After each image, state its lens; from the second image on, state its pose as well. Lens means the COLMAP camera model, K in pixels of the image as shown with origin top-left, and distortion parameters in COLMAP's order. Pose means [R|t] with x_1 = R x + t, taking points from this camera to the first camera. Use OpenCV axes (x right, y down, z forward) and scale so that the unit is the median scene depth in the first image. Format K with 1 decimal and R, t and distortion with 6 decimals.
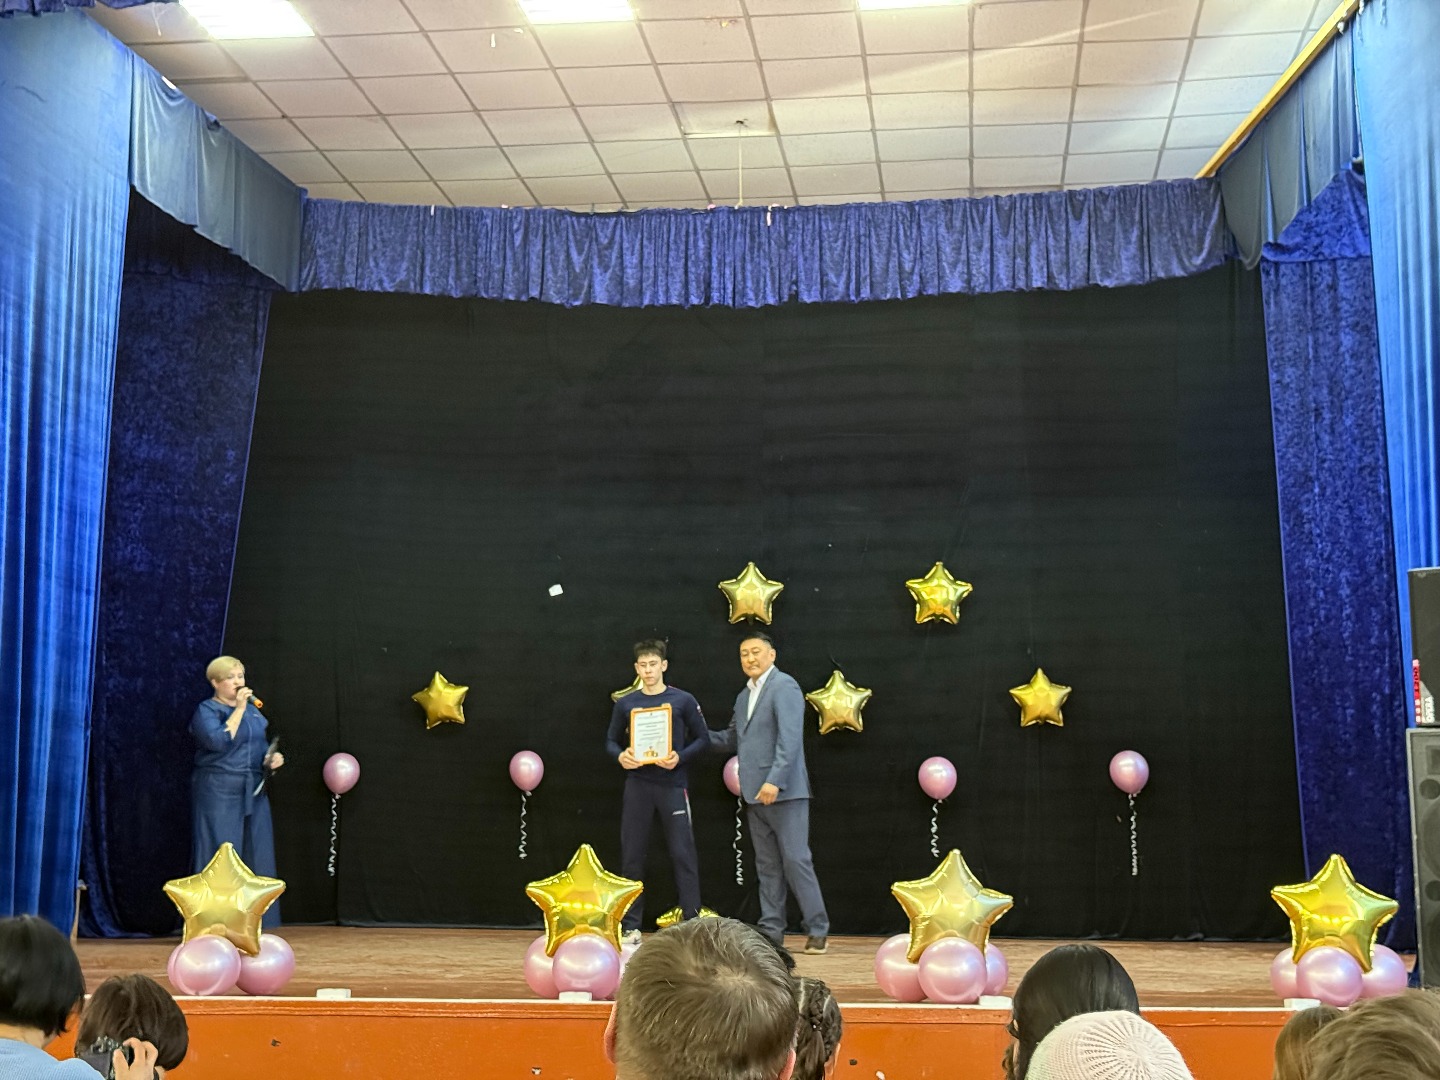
lens RADIAL K [[2020.7, 0, 717.4], [0, 2020.7, 538.8], [0, 0, 1]] dist [0.199372, -0.462681]
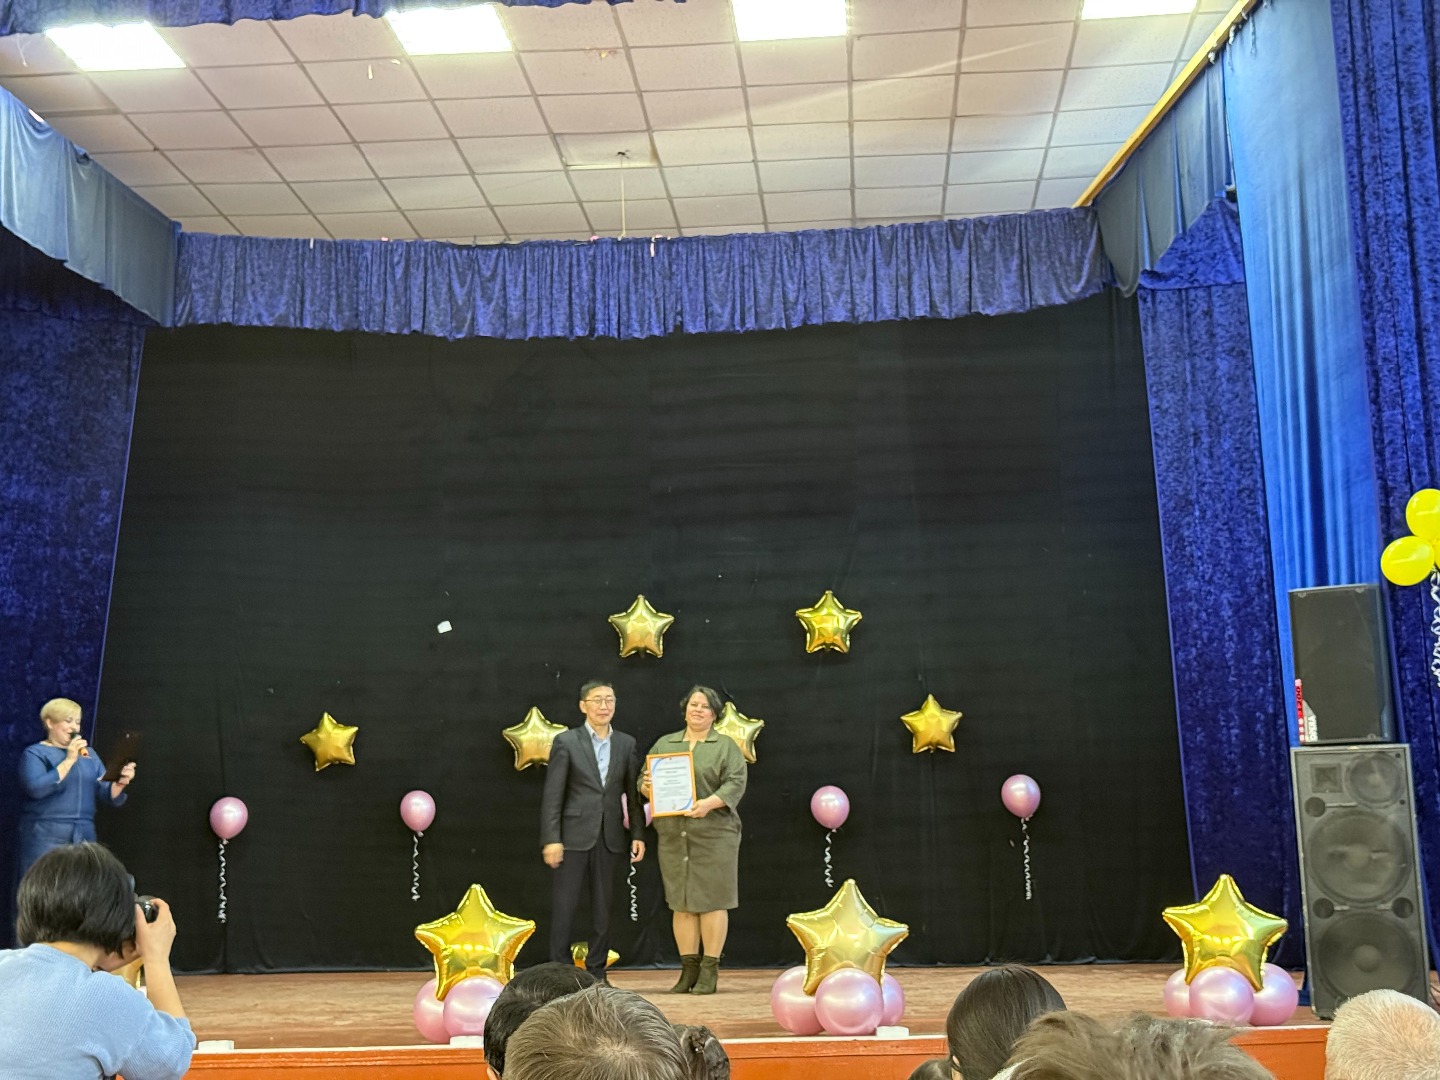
lens RADIAL K [[2019.4, 0, 715.7], [0, 2019.4, 540.8], [0, 0, 1]] dist [0.199540, -0.436789]
pose [[0.998422, -0.016205, 0.053769, 0.000424], [0.017012, 0.999749, -0.014578, 0.000419], [-0.053519, 0.015470, 0.998447, 0.005856]]
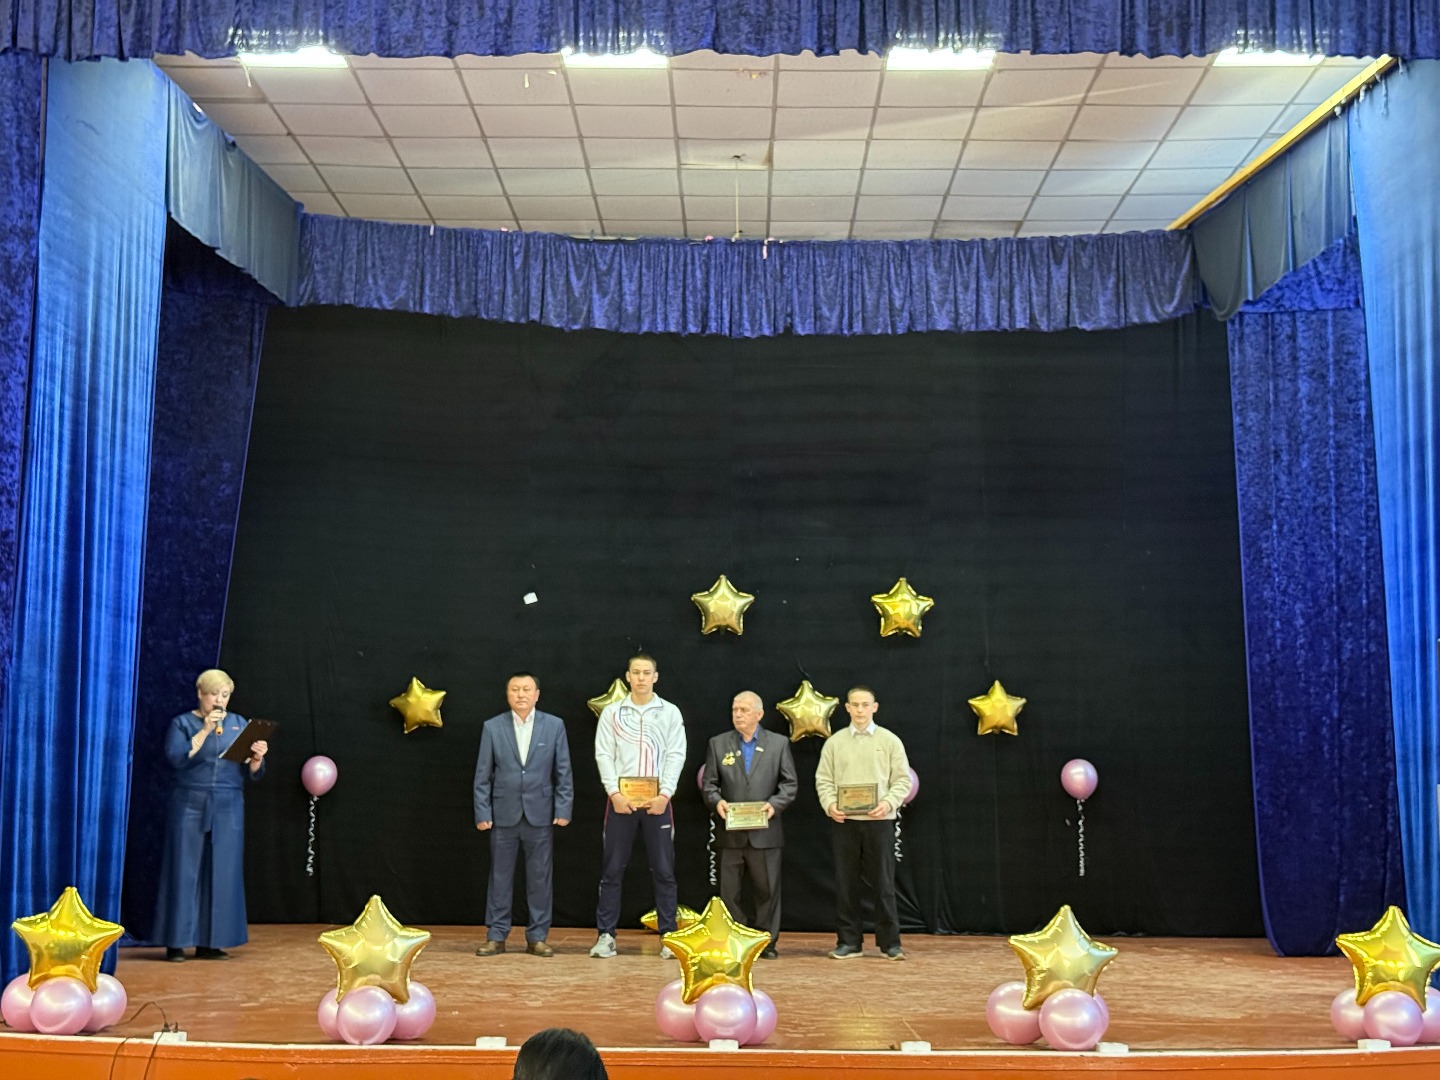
lens RADIAL K [[2017.1, 0, 718.4], [0, 2017.1, 542.0], [0, 0, 1]] dist [0.201692, -0.465375]
pose [[0.993292, 0.016284, 0.114481, -0.118790], [-0.020142, 0.999265, 0.032624, -0.044388], [-0.113865, -0.034711, 0.992890, -0.032288]]
